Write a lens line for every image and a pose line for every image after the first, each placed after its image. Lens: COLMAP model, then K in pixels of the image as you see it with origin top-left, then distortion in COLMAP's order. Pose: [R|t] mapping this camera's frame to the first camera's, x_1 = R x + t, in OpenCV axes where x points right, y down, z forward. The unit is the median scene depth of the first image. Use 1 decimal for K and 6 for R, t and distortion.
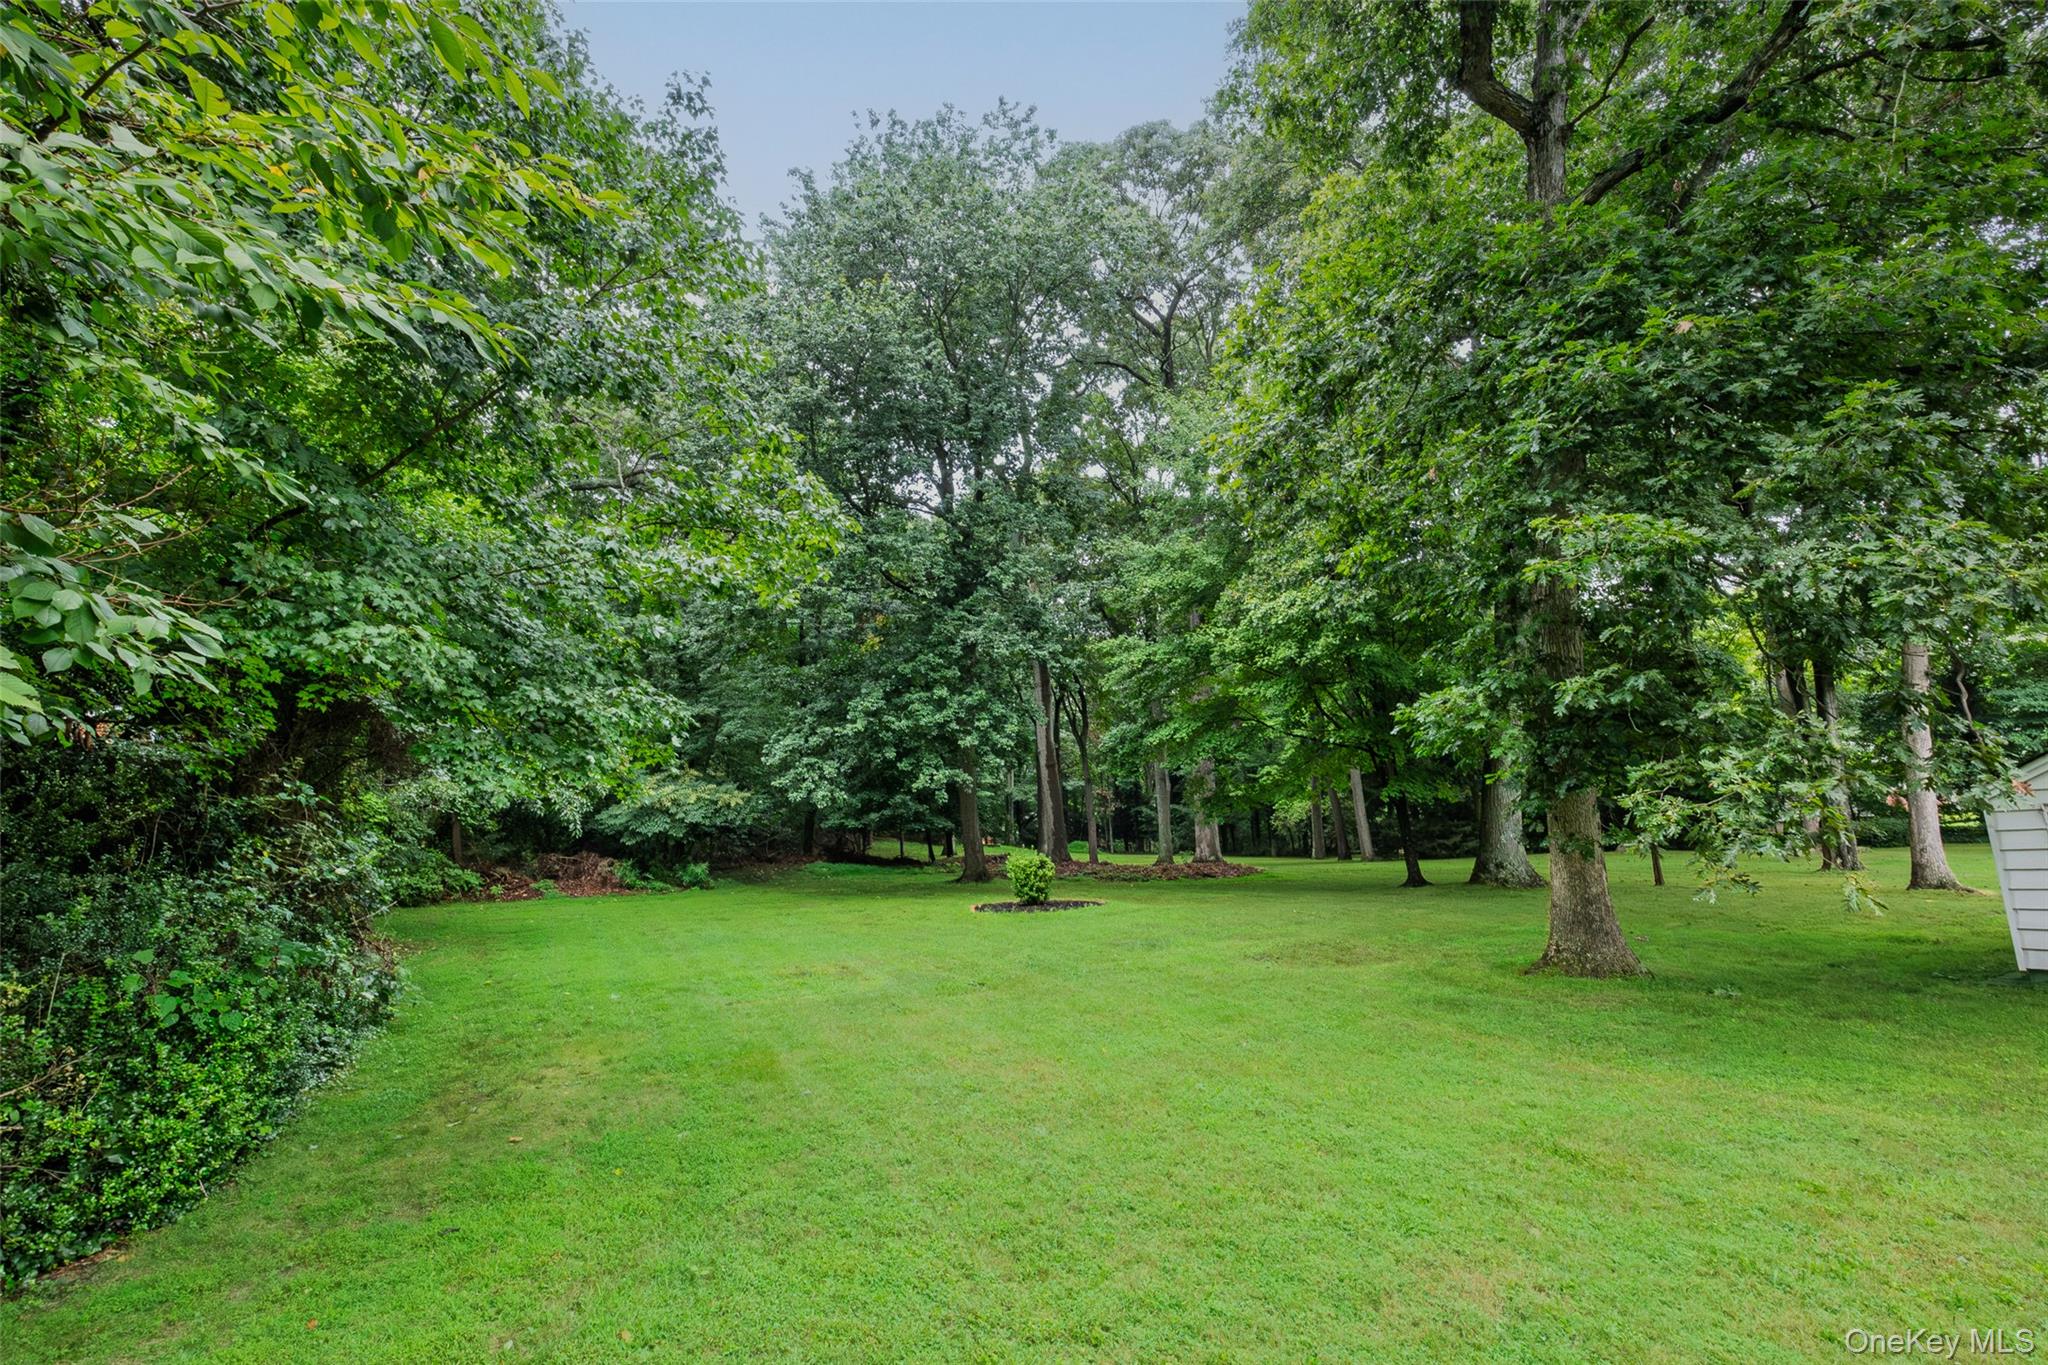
lens RADIAL K [[970.1, 0, 1024.0], [0, 970.1, 682.5], [0, 0, 1]] dist [-0.013559, -0.000249]
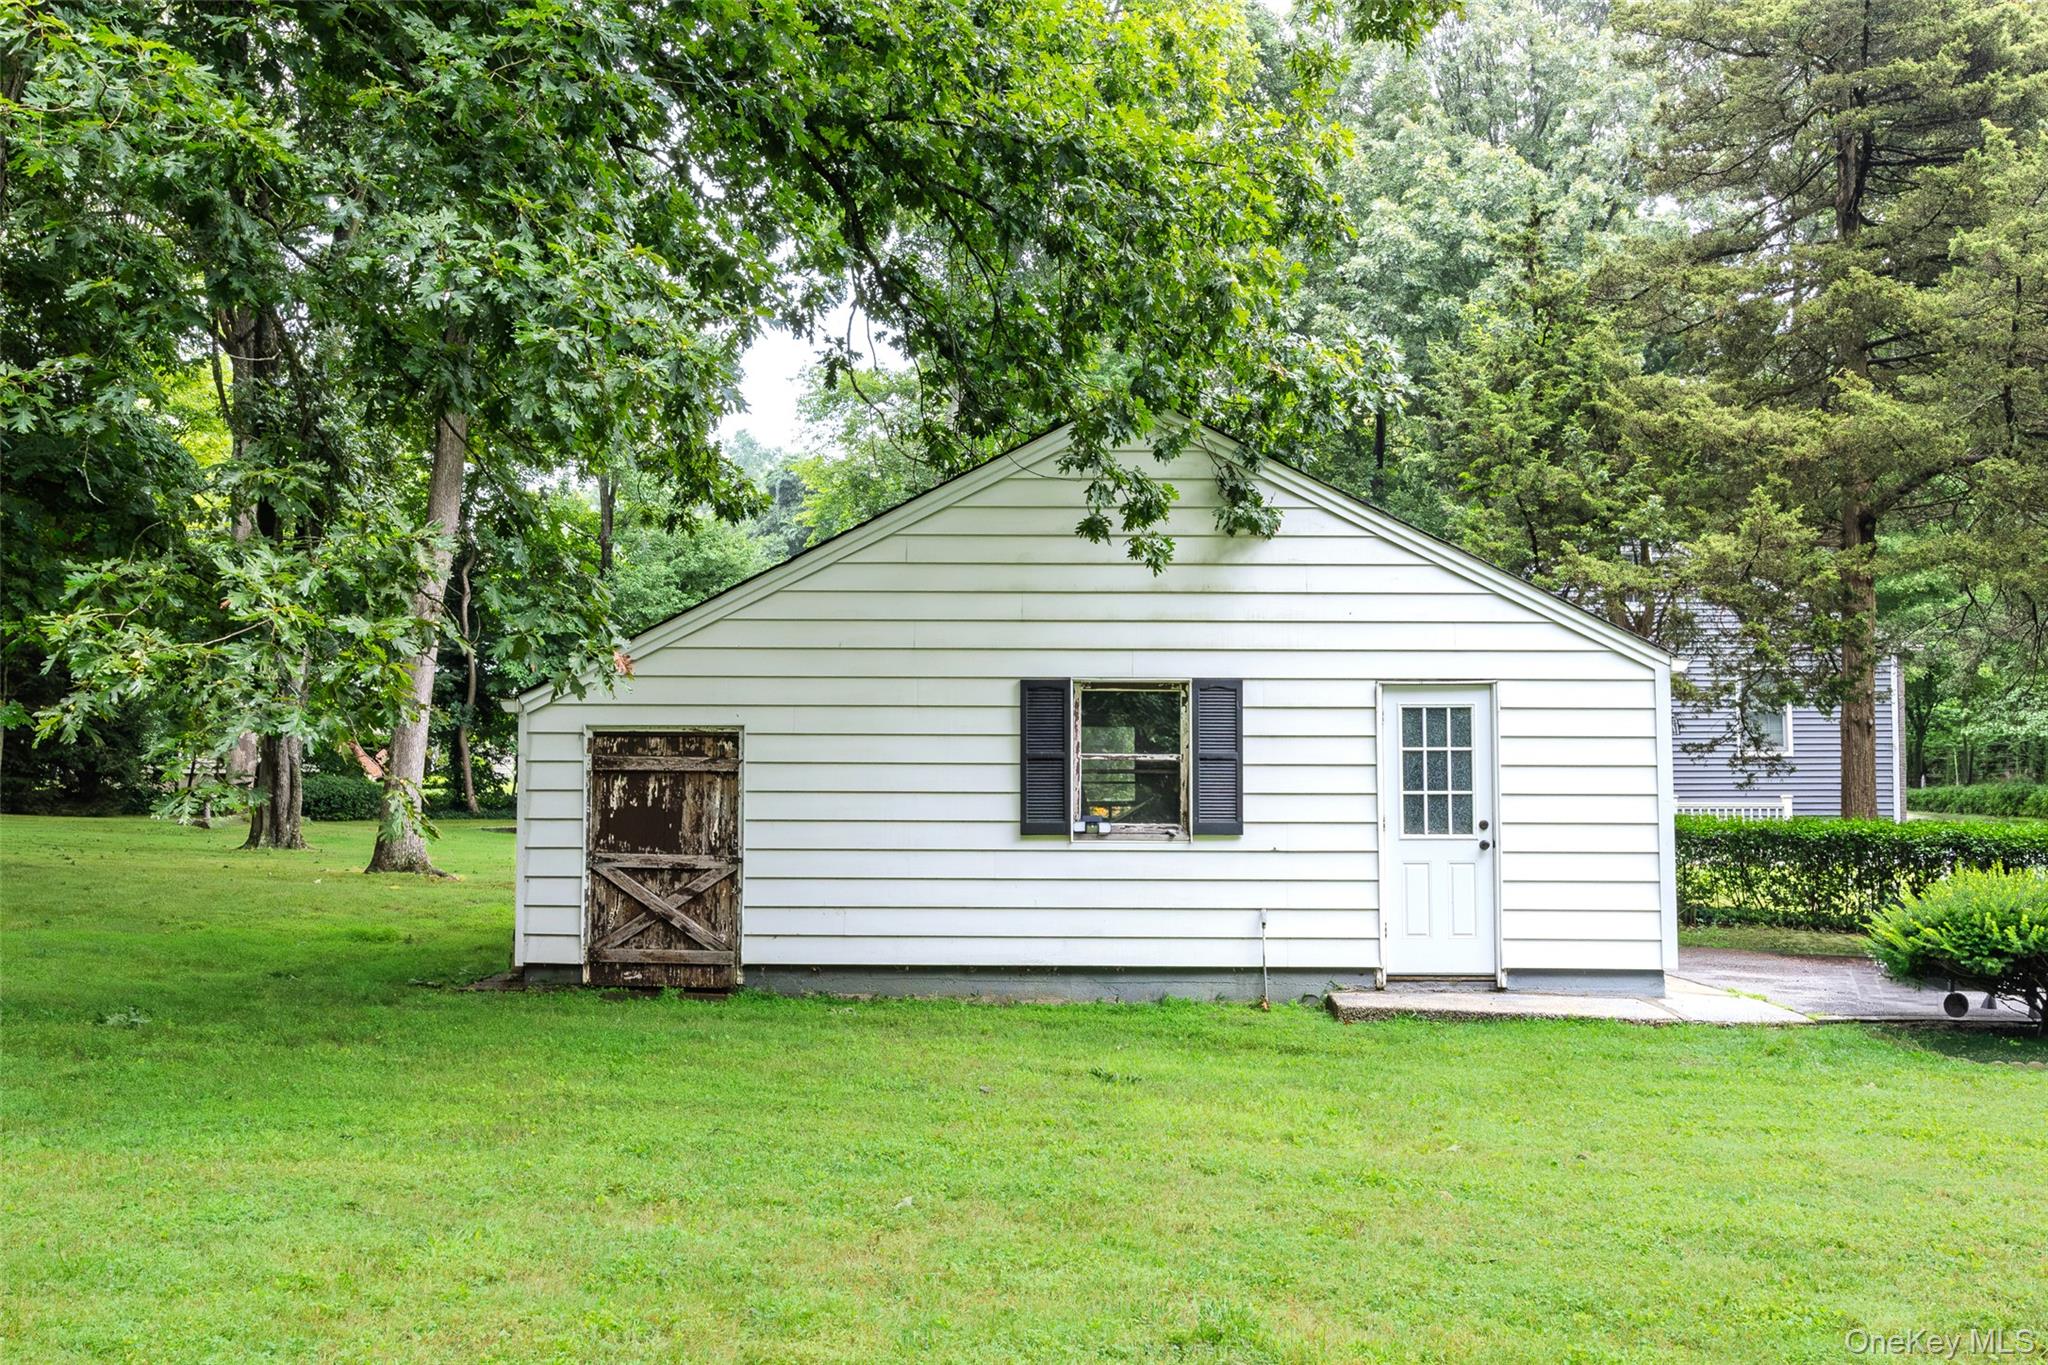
lens RADIAL K [[1926.1, 0, 1024.0], [0, 1926.1, 682.5], [0, 0, 1]] dist [0.004346, 0.012450]
pose [[0.463525, 0.096486, 0.880815, -0.023541], [-0.176361, 0.984211, -0.015003, 0.086396], [-0.868356, -0.148387, 0.473222, 0.096556]]
